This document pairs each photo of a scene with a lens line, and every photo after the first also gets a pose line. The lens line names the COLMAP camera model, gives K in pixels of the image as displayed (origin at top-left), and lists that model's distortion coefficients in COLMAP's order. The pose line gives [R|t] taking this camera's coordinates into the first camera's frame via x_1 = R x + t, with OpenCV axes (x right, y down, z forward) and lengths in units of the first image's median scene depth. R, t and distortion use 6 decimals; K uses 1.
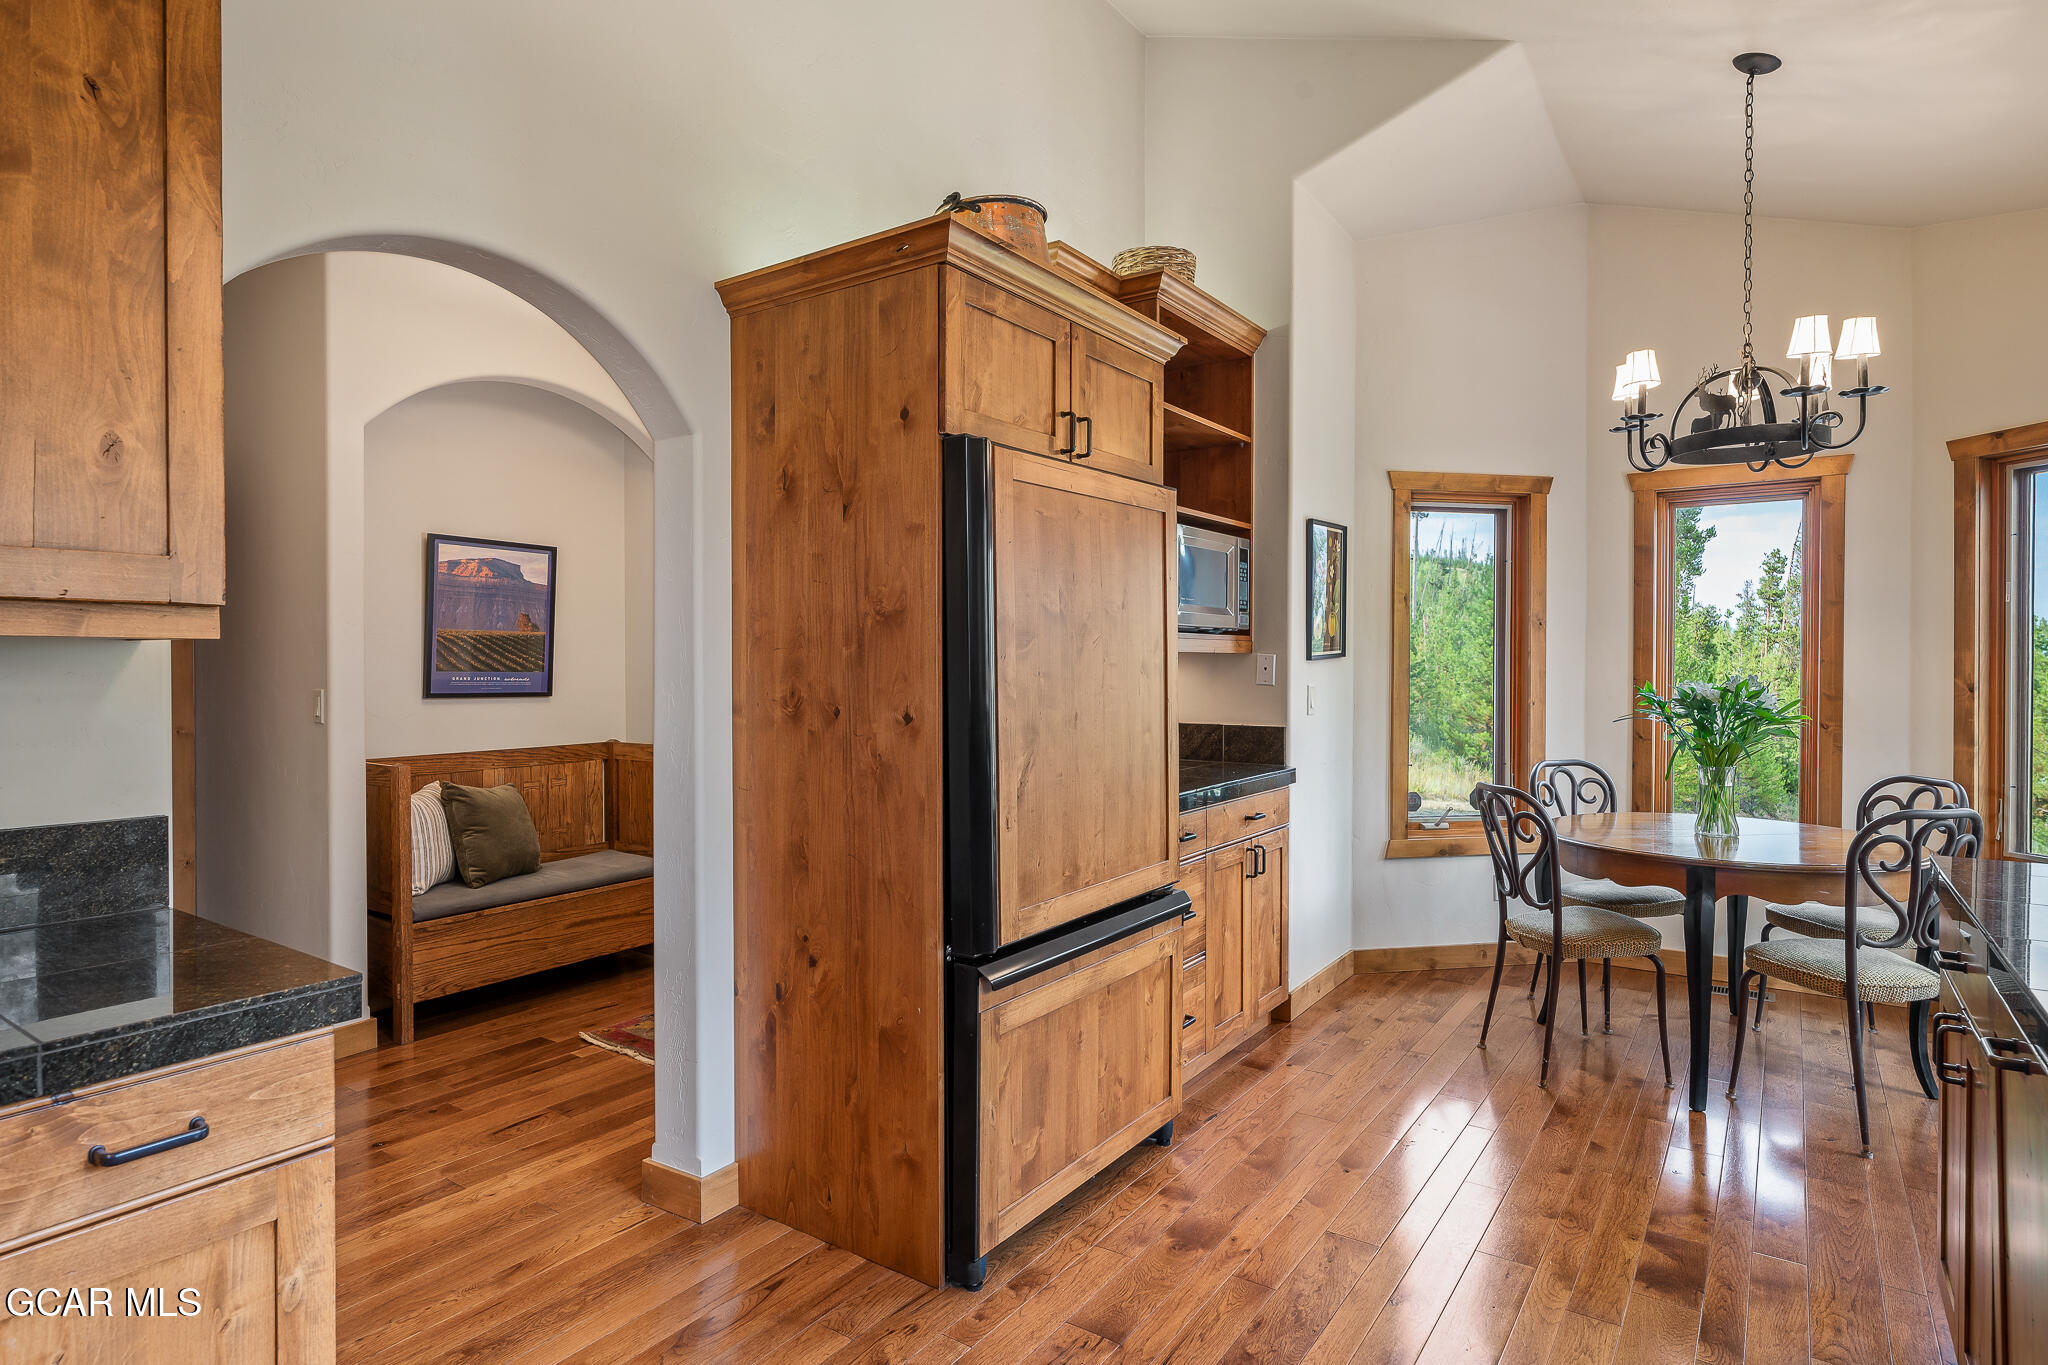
lens RADIAL K [[1113.0, 0, 1022.1], [0, 1113.0, 671.6], [0, 0, 1]] dist [0.003974, -0.001863]
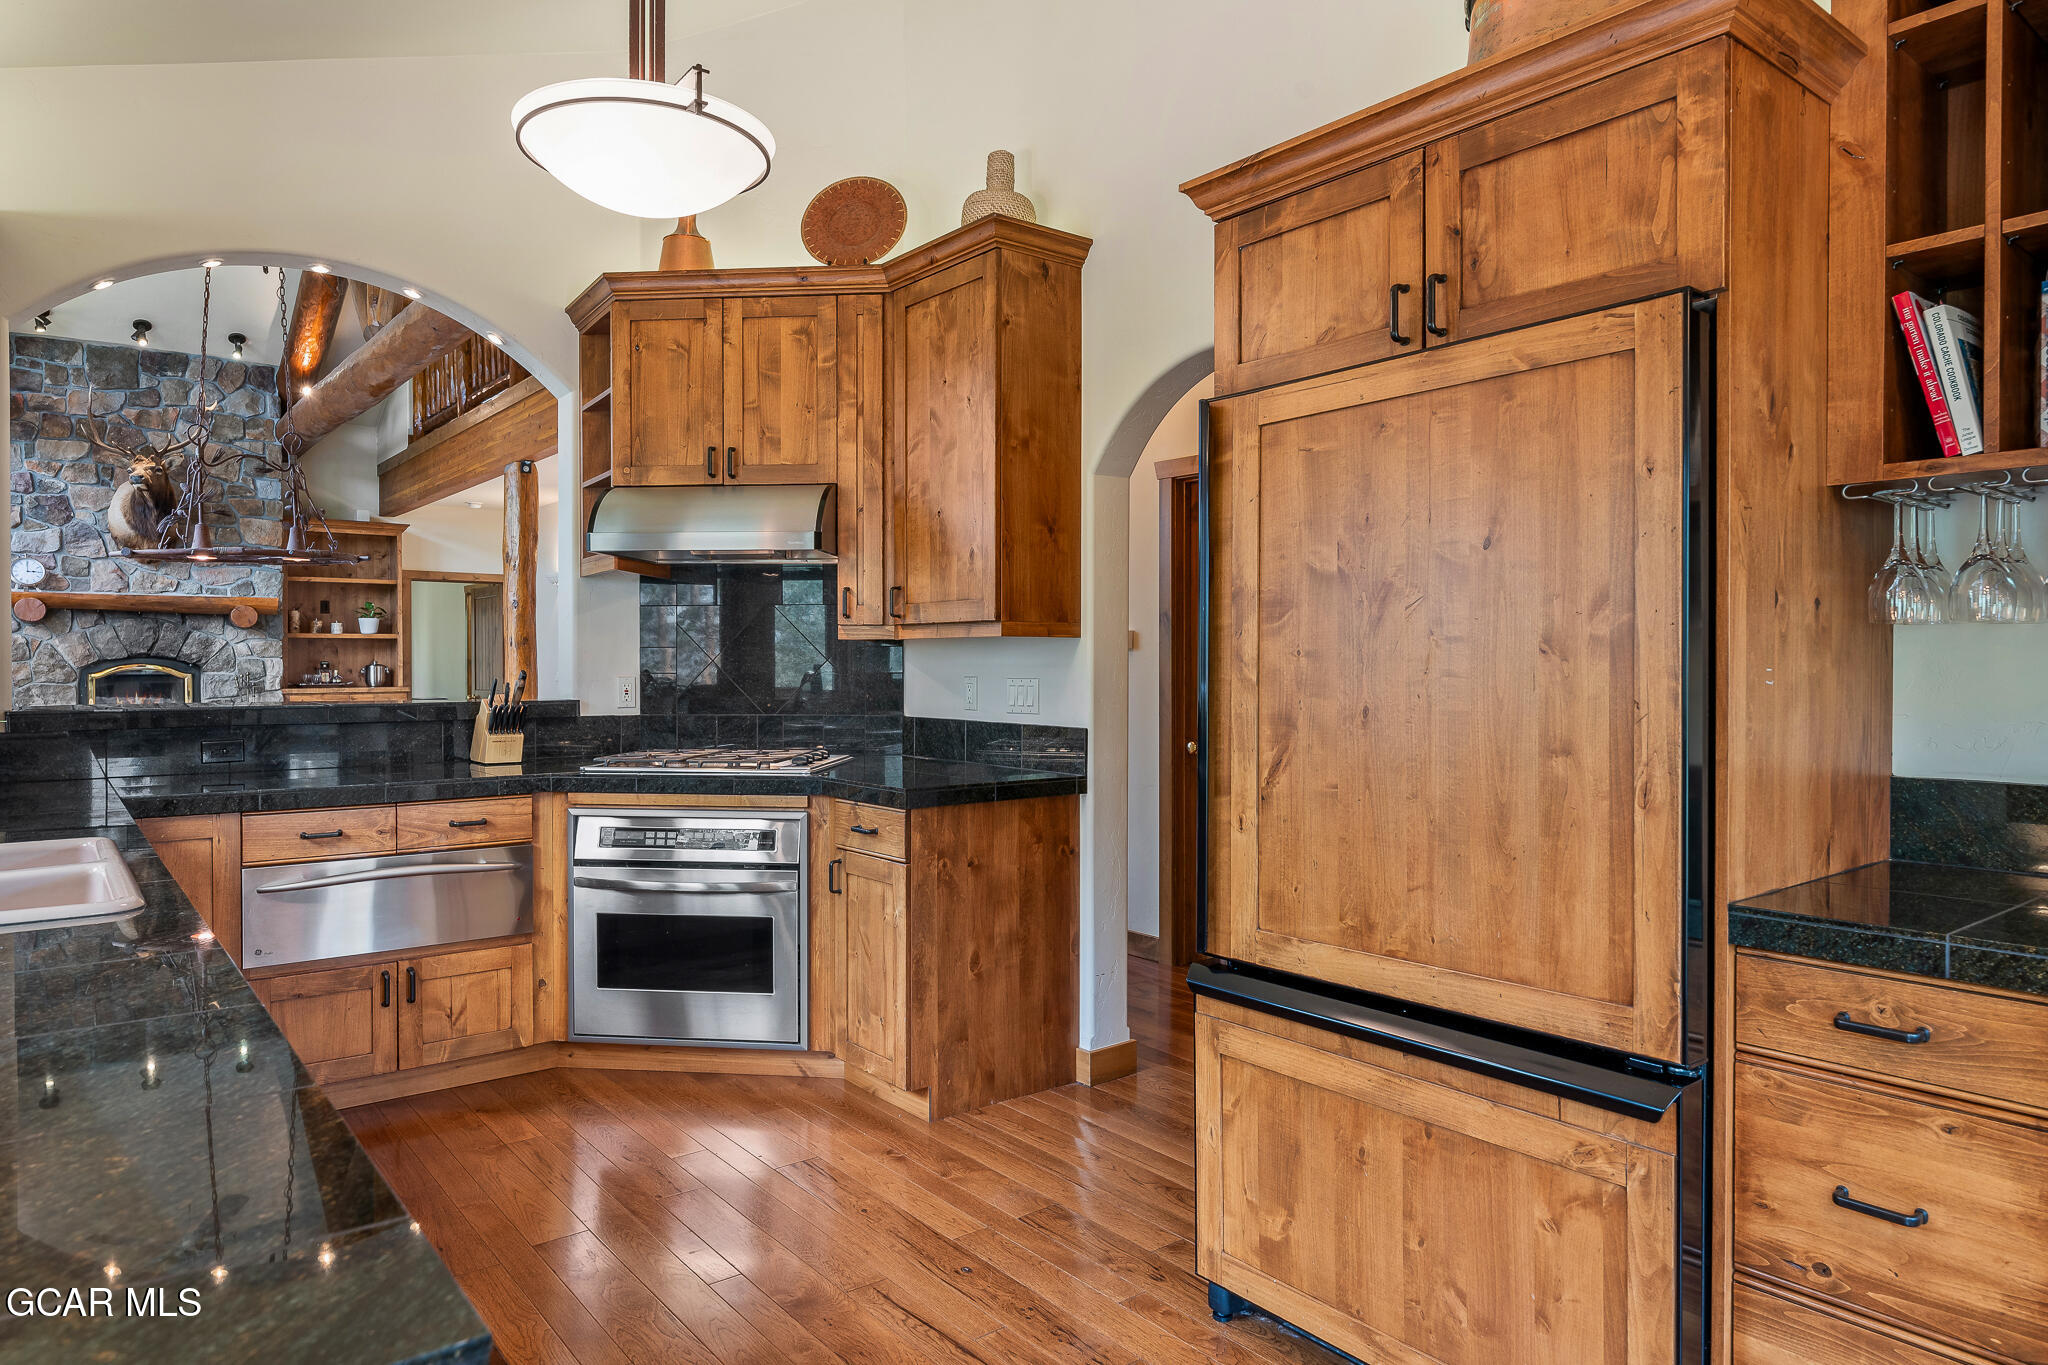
lens RADIAL K [[1243.8, 0, 1011.2], [0, 1243.8, 676.6], [0, 0, 1]] dist [-0.008061, 0.002037]
pose [[-0.296810, 0.007418, -0.954908, 0.749746], [-0.011156, 0.999875, 0.011235, 0.009163], [0.954871, 0.013988, -0.296690, 0.859379]]
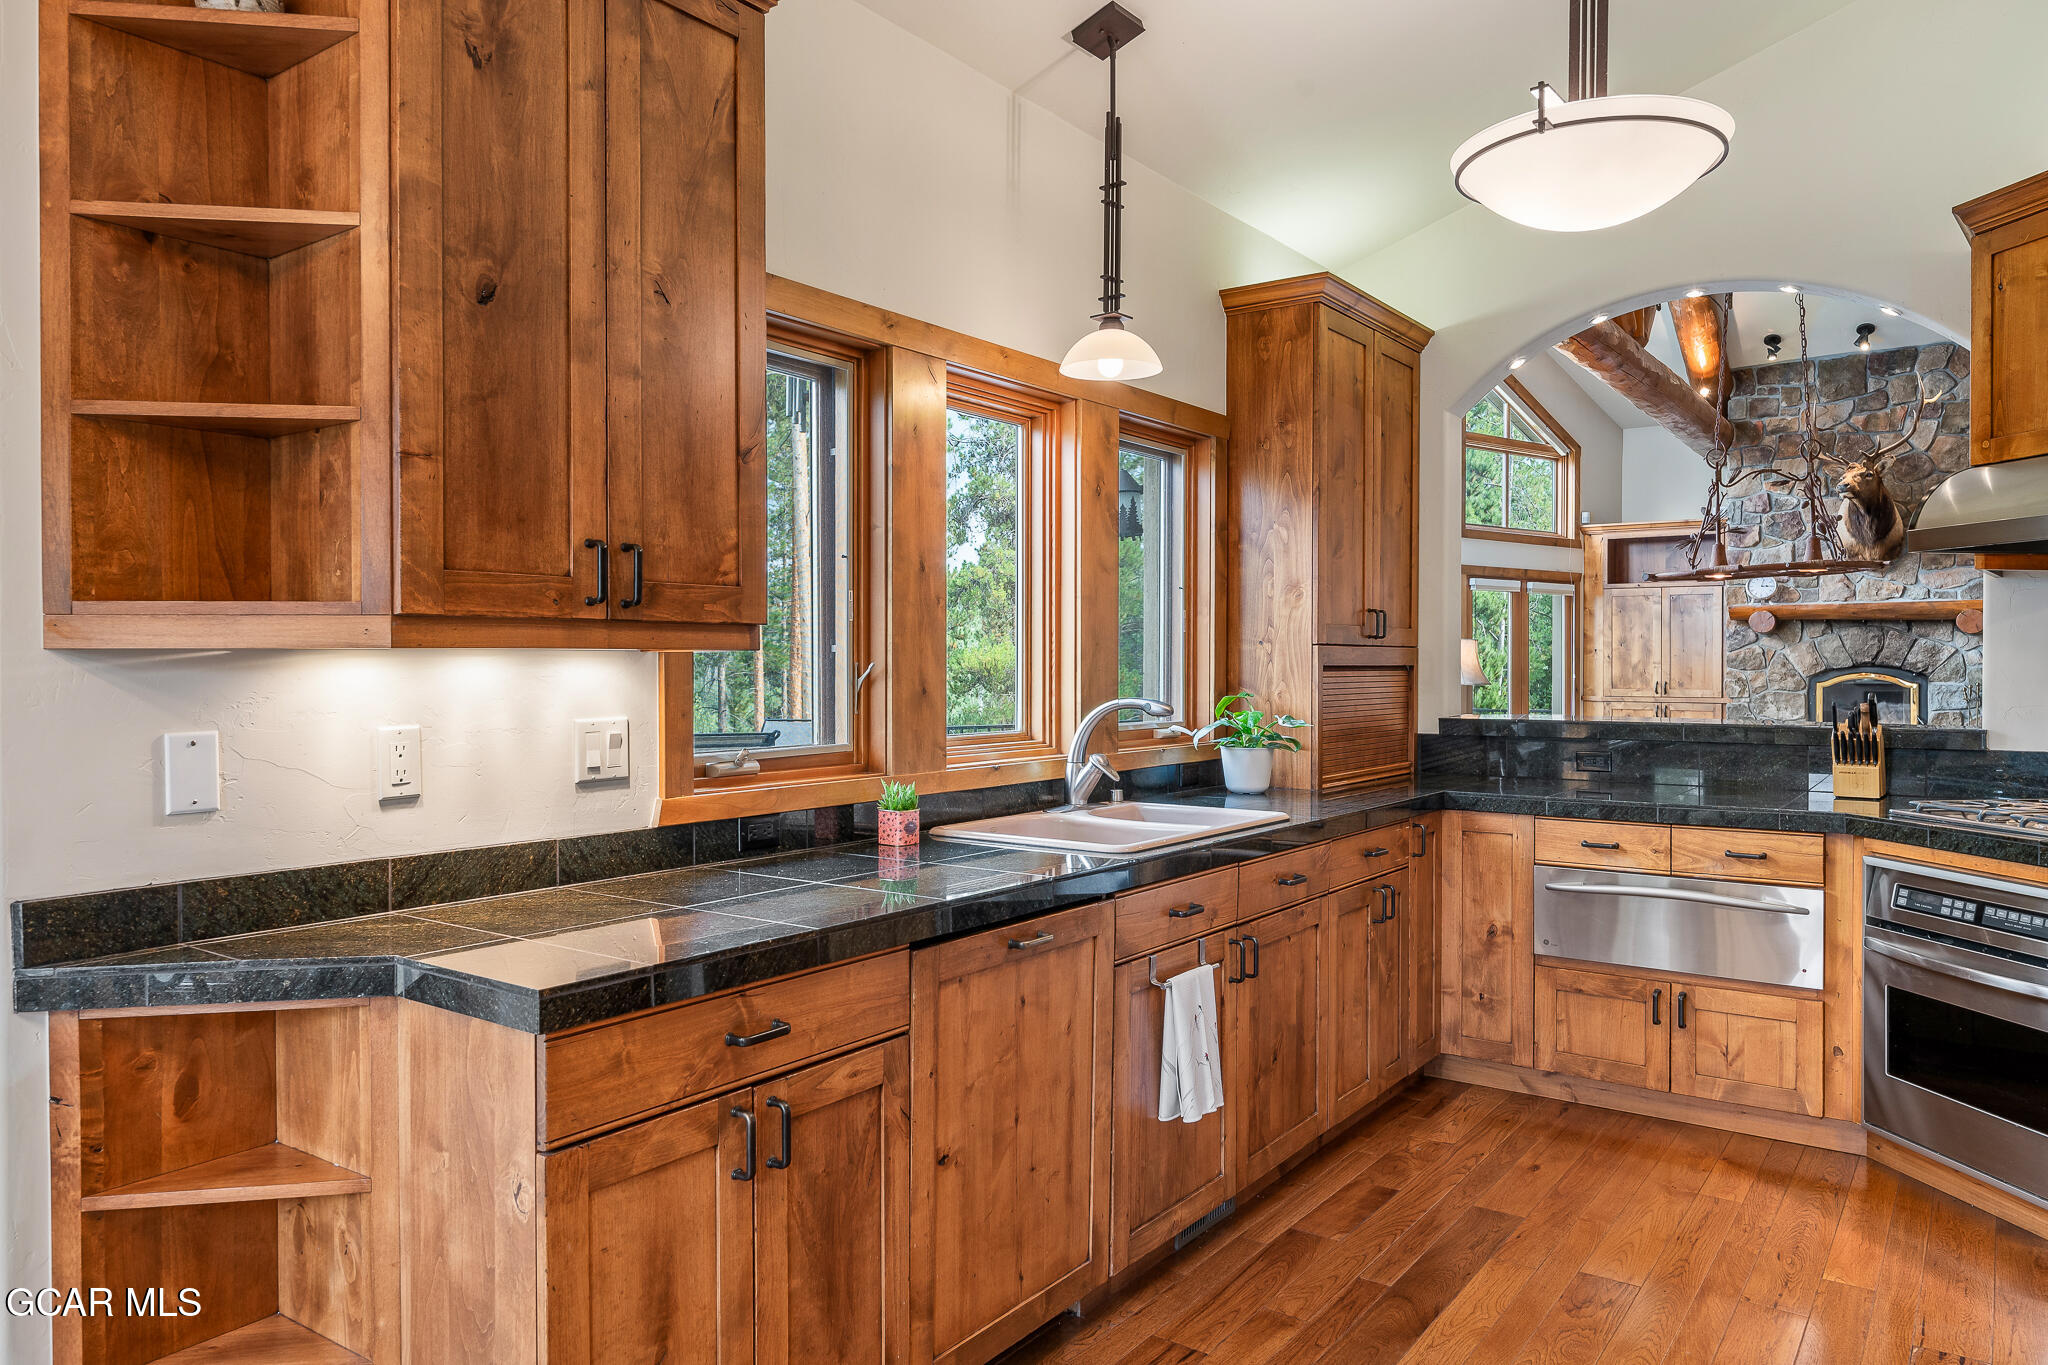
lens RADIAL K [[1348.4, 0, 1030.7], [0, 1348.4, 670.9], [0, 0, 1]] dist [-0.006145, -0.003682]
pose [[-0.999692, -0.004087, 0.024487, 0.381957], [-0.003706, 0.999872, 0.015577, -0.014007], [-0.024548, 0.015482, -0.999579, 1.238094]]
